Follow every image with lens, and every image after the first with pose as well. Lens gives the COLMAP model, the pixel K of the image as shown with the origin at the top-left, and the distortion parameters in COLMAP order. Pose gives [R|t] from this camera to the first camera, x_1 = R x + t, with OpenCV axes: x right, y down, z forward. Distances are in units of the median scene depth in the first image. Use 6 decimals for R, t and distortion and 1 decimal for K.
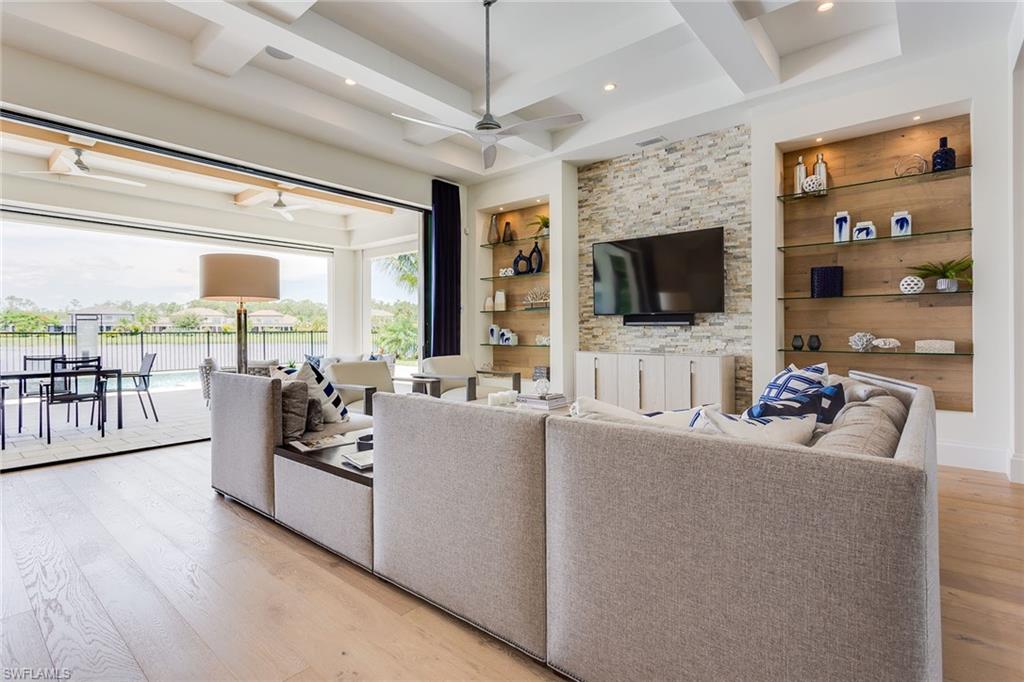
lens RADIAL K [[494.2, 0, 504.2], [0, 494.2, 327.9], [0, 0, 1]] dist [0.003468, 0.001151]
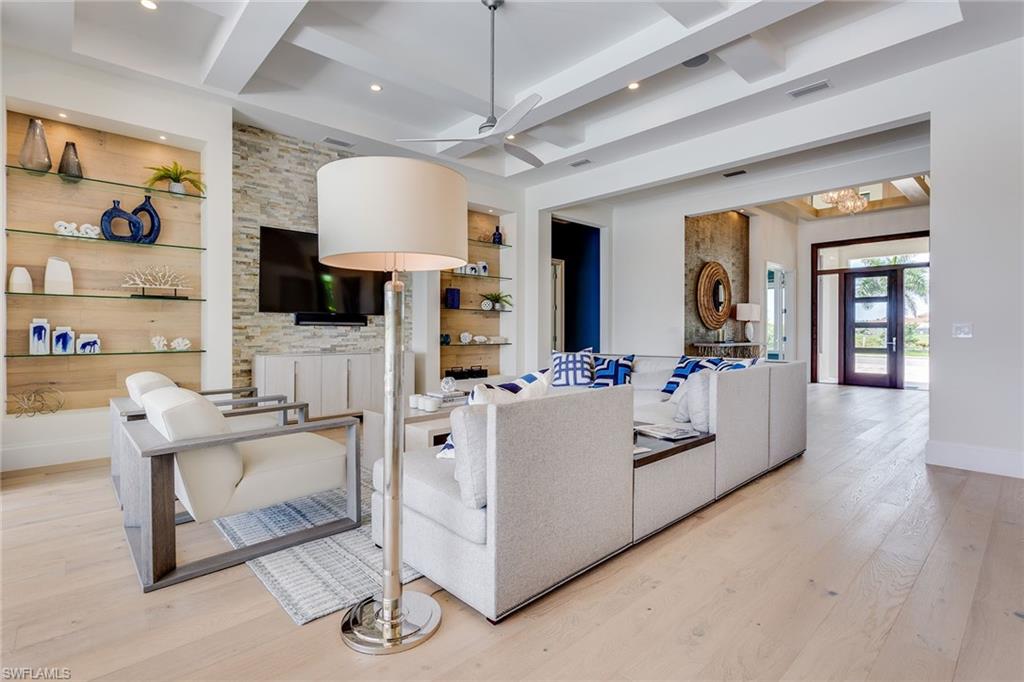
lens RADIAL K [[490.1, 0, 510.3], [0, 490.1, 329.1], [0, 0, 1]] dist [-0.001113, 0.000028]
pose [[0.104715, 0.009334, 0.994458, -0.623206], [-0.005615, 0.999946, -0.008794, 0.008720], [-0.994486, -0.004663, 0.104762, 0.520631]]
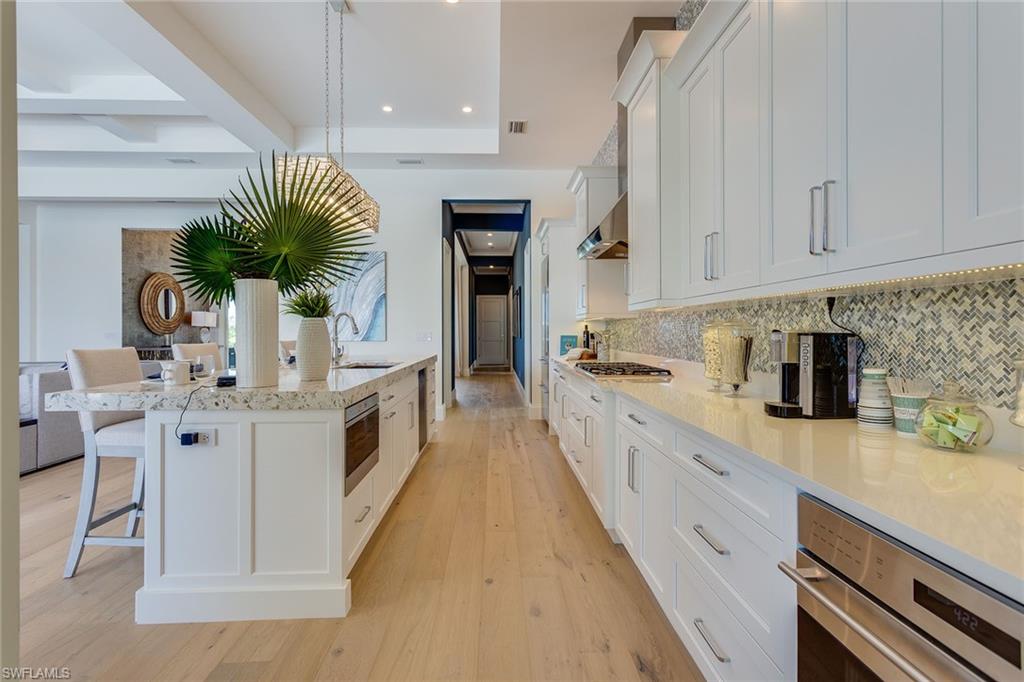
lens RADIAL K [[499.3, 0, 503.3], [0, 499.3, 331.9], [0, 0, 1]] dist [-0.001907, -0.000183]
pose [[-0.673944, 0.004040, 0.738771, -1.037329], [0.000781, 0.999988, -0.004757, -0.006171], [-0.738782, -0.002629, -0.673939, 0.352744]]
